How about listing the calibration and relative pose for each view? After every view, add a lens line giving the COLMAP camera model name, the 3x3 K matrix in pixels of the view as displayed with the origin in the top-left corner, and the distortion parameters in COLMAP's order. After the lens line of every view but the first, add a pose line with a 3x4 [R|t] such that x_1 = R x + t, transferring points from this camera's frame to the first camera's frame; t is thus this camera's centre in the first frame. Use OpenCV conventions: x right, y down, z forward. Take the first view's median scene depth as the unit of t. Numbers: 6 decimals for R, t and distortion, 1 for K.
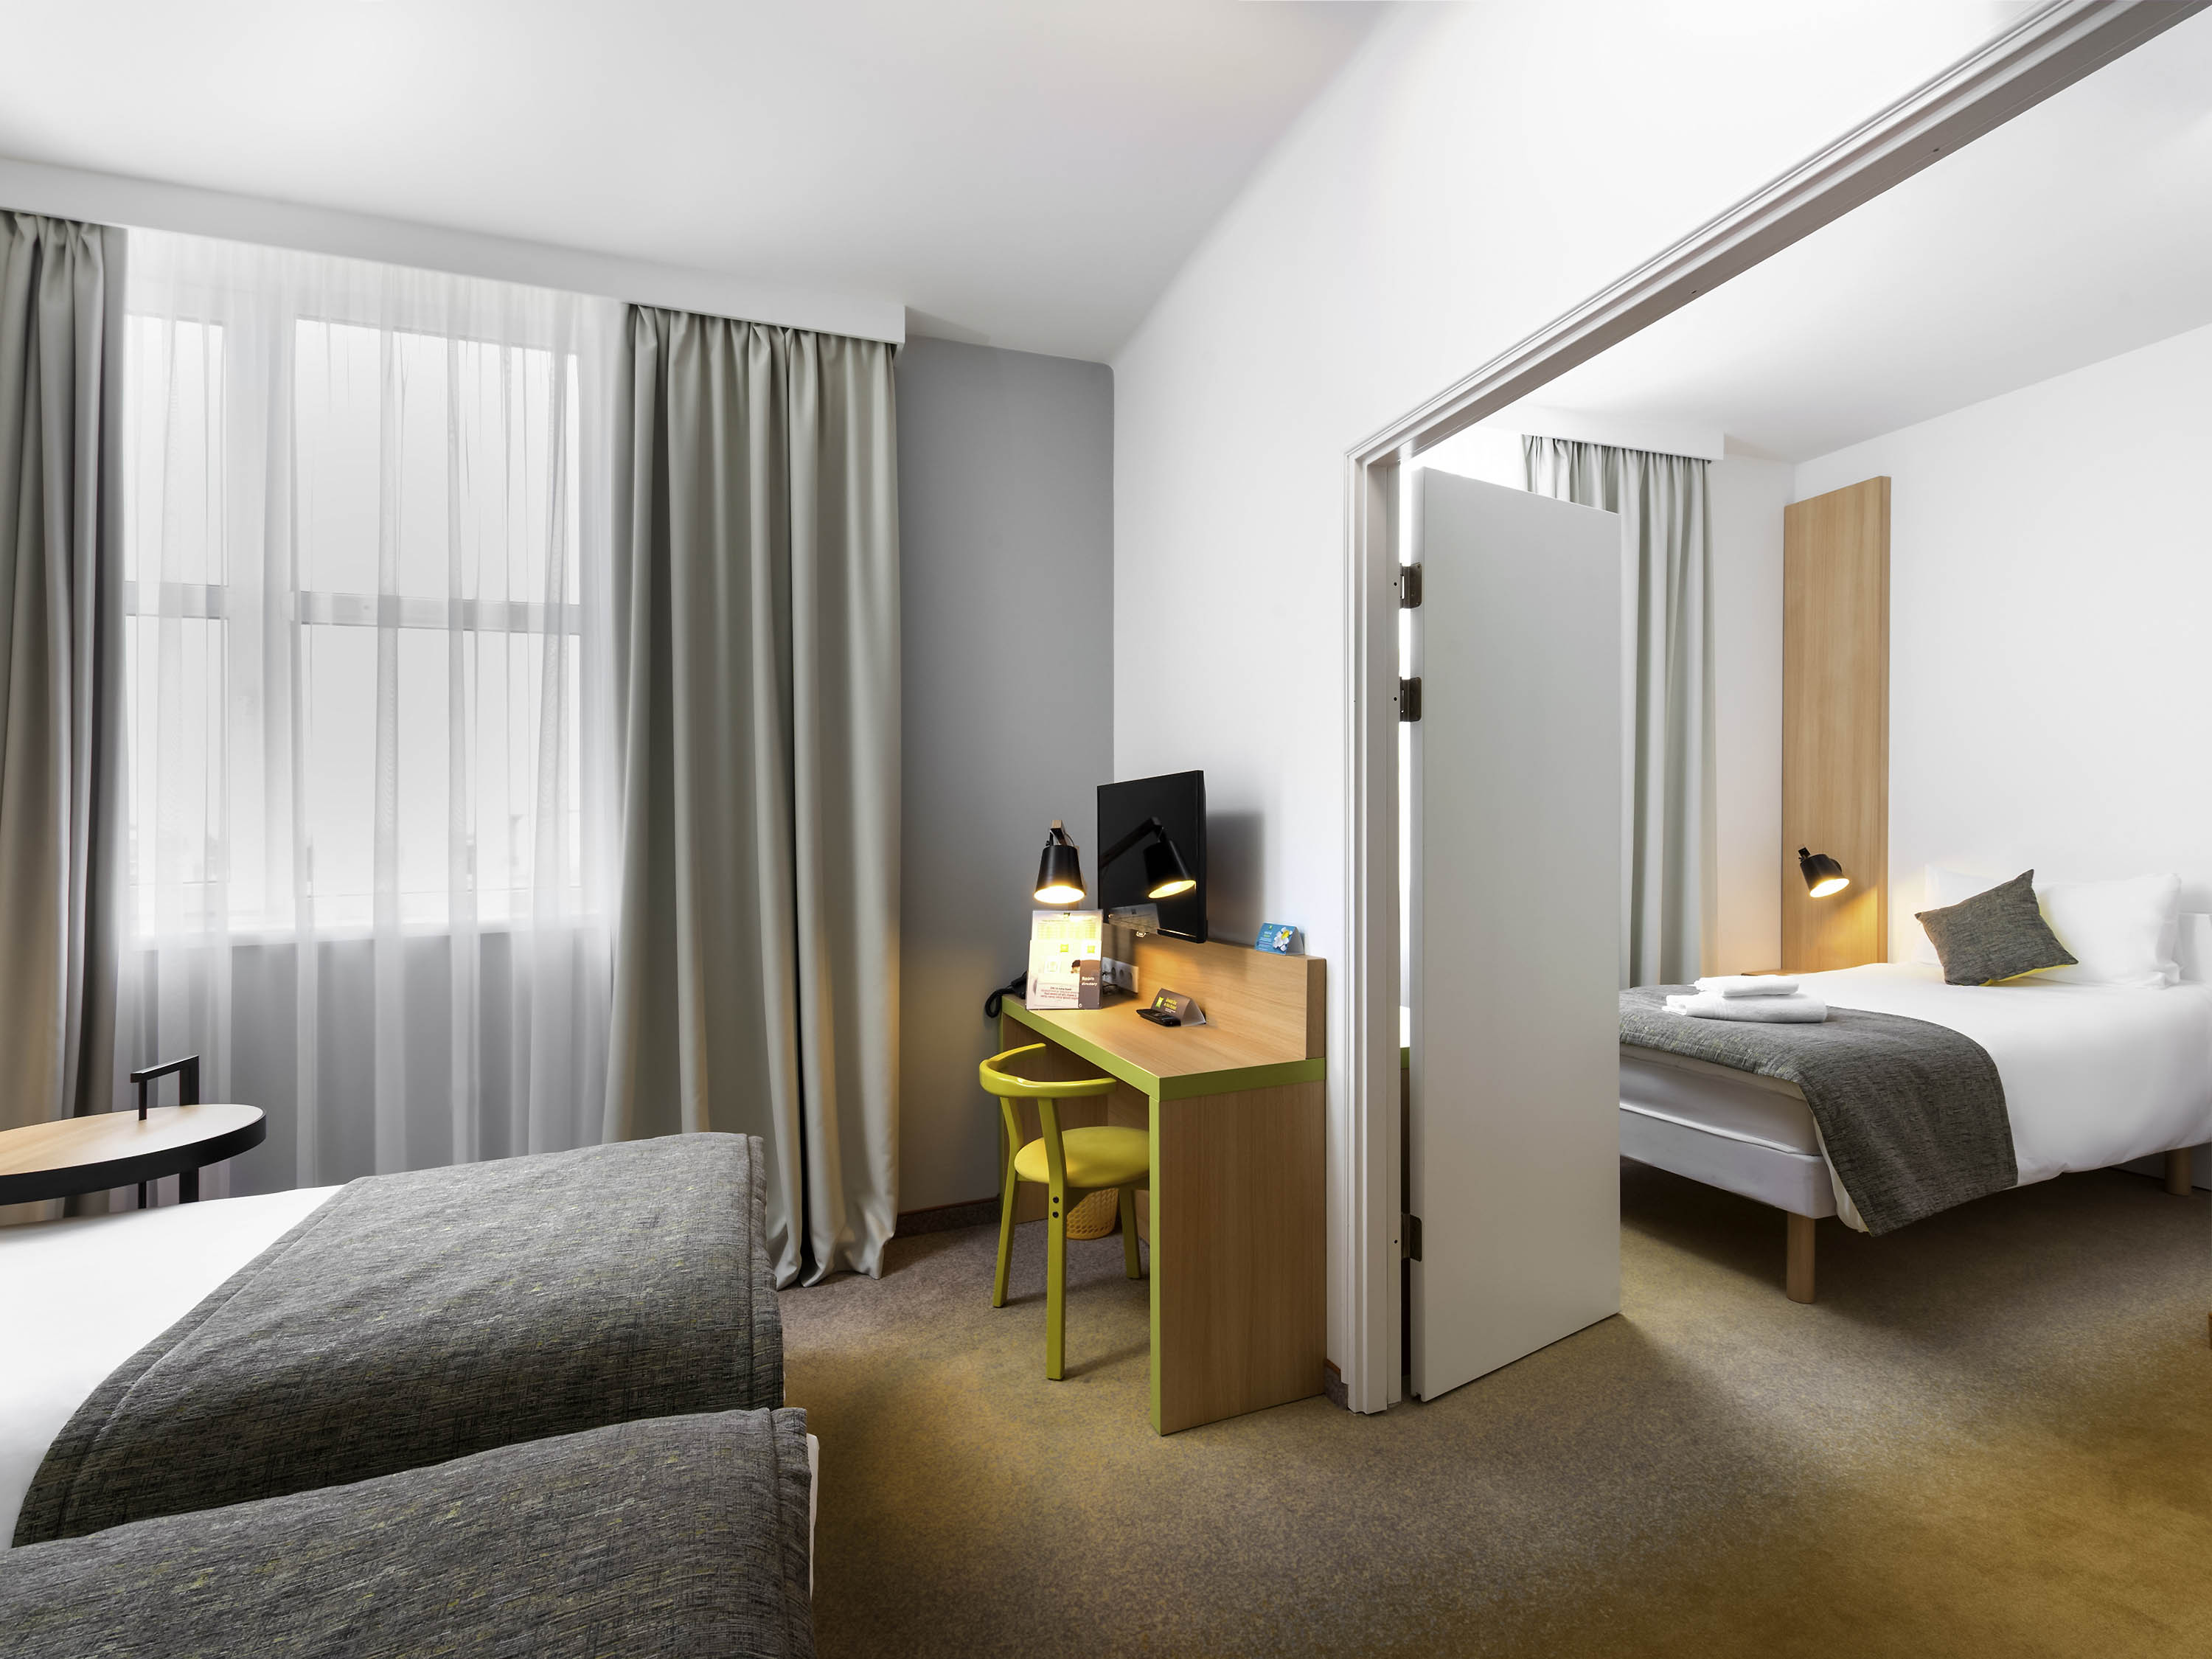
lens RADIAL K [[976.5, 0, 1101.0], [0, 976.5, 868.2], [0, 0, 1]] dist [-0.002888, -0.002281]
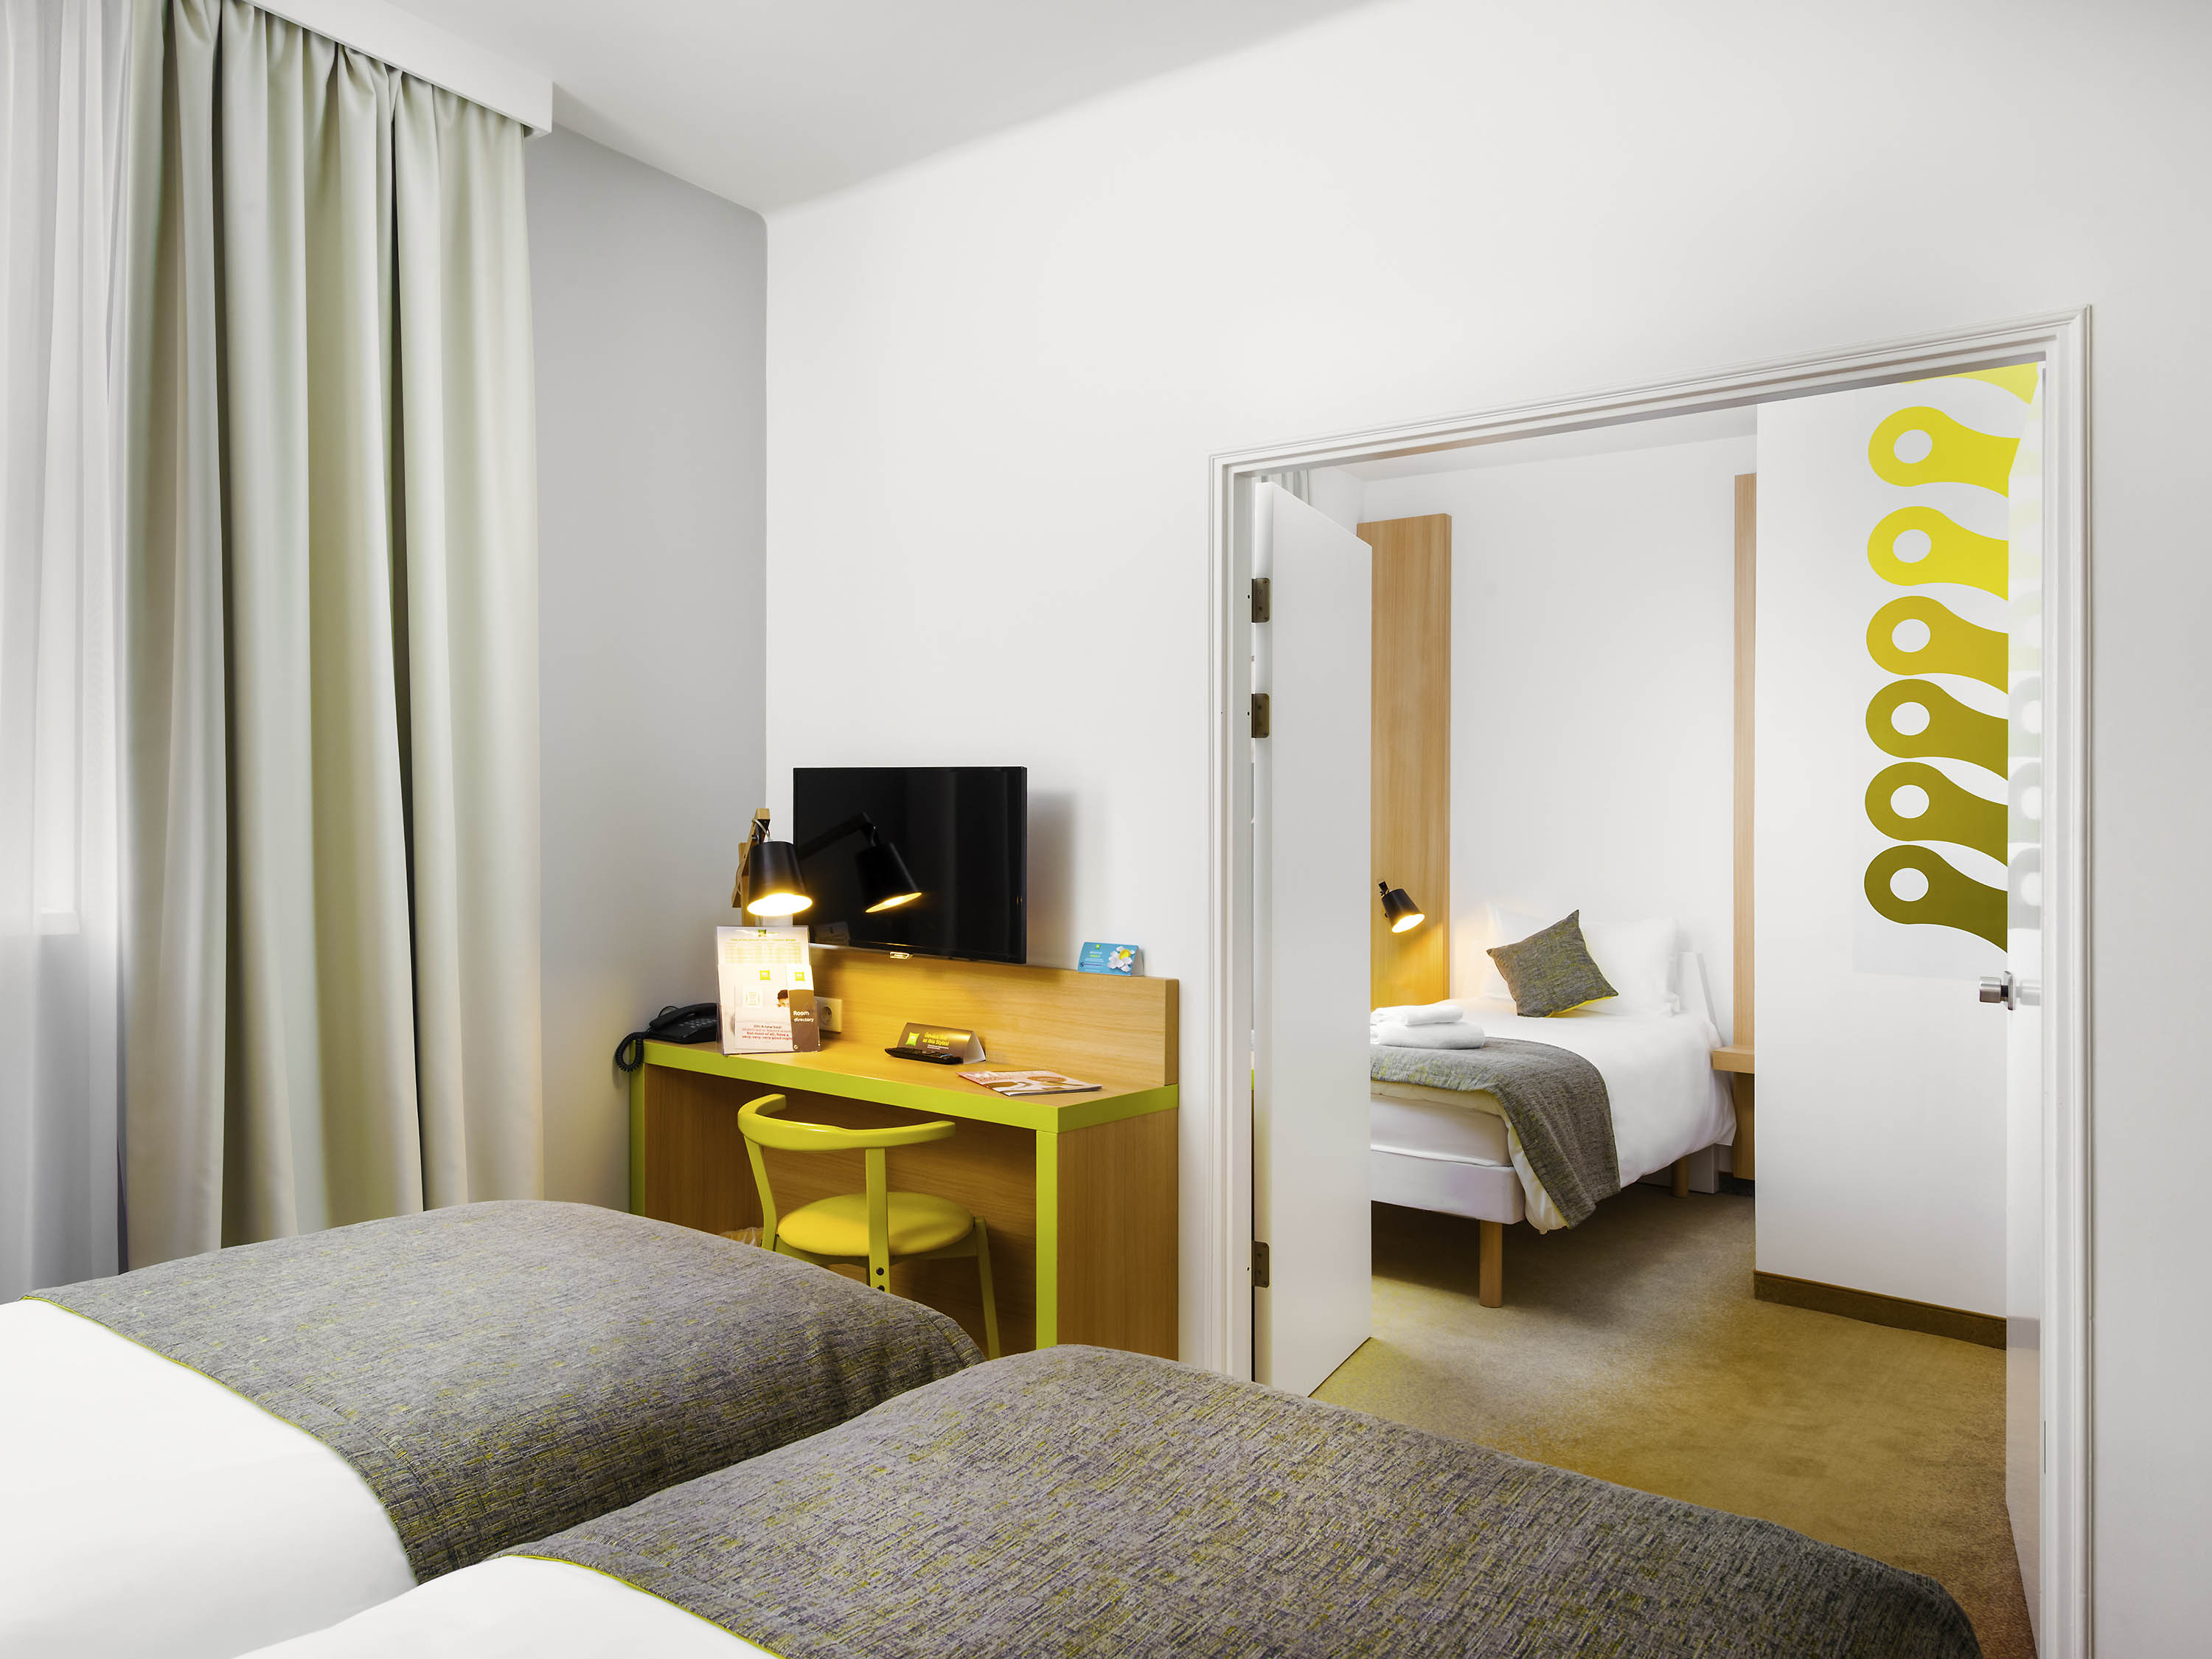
lens RADIAL K [[1410.4, 0, 1104.7], [0, 1410.4, 834.7], [0, 0, 1]] dist [0.002934, -0.001972]
pose [[0.858085, 0.055334, 0.510518, -0.385520], [-0.036393, 0.998230, -0.047027, 0.014117], [-0.512217, 0.021774, 0.858580, -0.100686]]
